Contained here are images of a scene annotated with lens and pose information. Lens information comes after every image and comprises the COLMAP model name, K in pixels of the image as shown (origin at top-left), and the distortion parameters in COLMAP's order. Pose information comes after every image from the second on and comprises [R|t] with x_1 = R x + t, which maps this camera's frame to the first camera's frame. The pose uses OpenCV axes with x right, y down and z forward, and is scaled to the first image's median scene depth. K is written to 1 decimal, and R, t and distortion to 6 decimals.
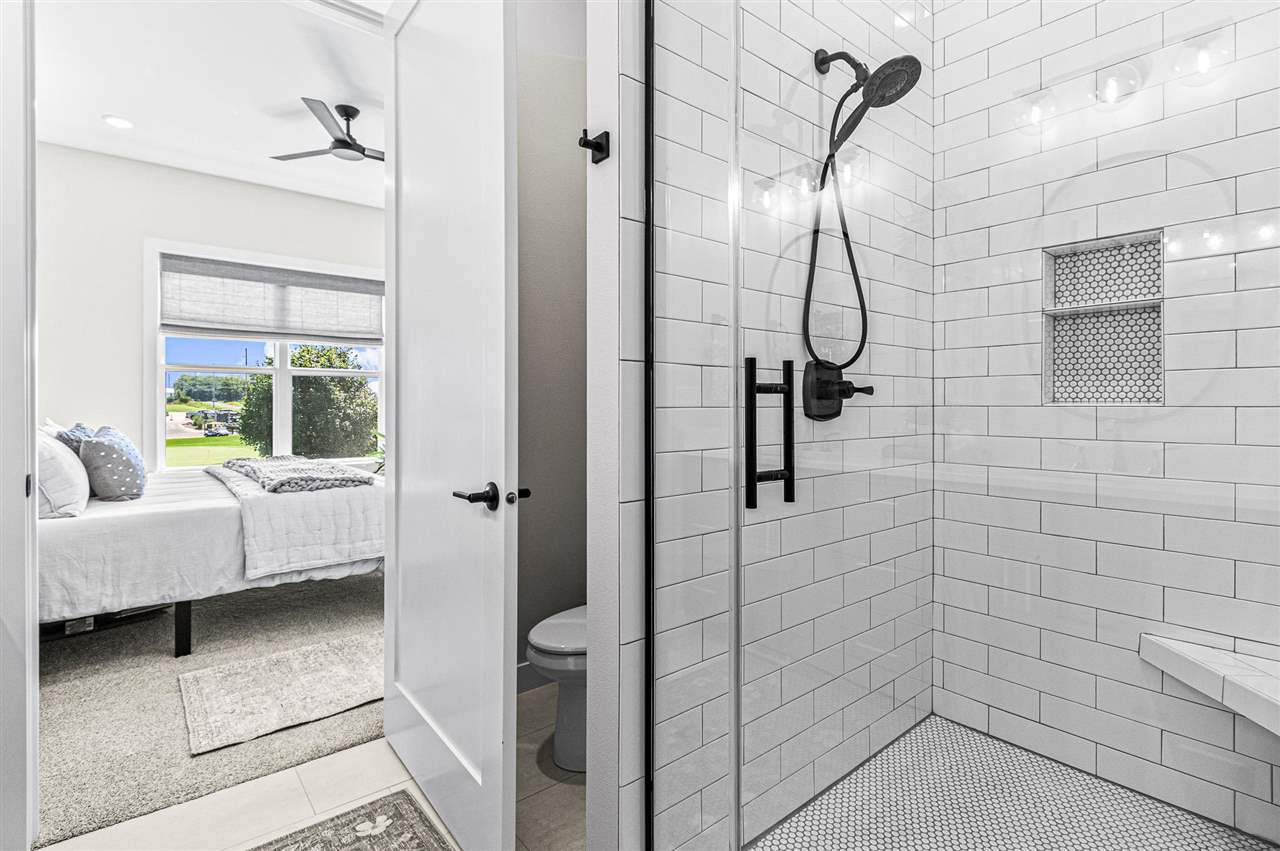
lens RADIAL K [[601.6, 0, 640.6], [0, 601.6, 414.0], [0, 0, 1]] dist [0.000258, 0.000001]
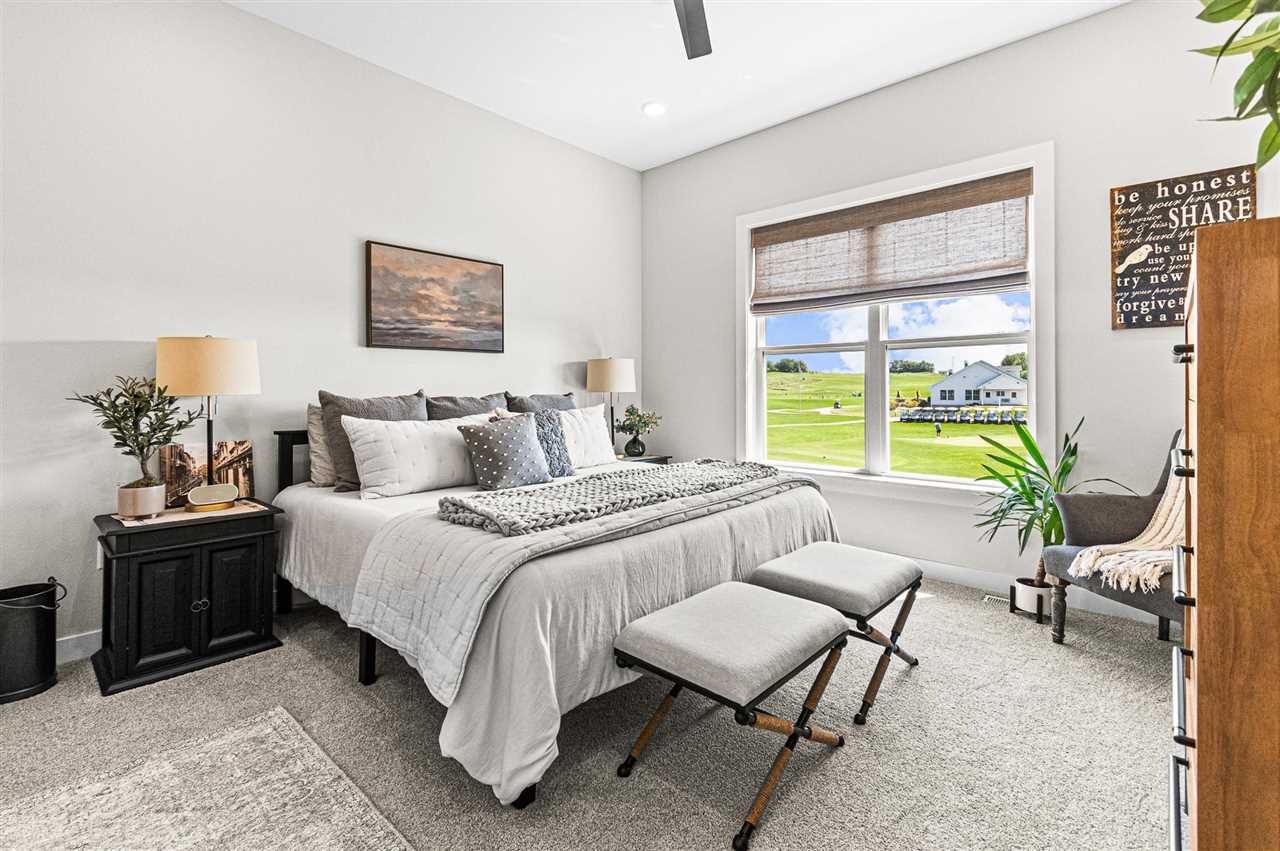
lens RADIAL K [[581.4, 0, 661.0], [0, 581.4, 392.8], [0, 0, 1]] dist [0.003138, -0.001650]
pose [[0.152213, -0.006076, -0.988329, 0.063511], [-0.012832, 0.999885, -0.008123, -0.004380], [0.988264, 0.013919, 0.152117, 0.666061]]
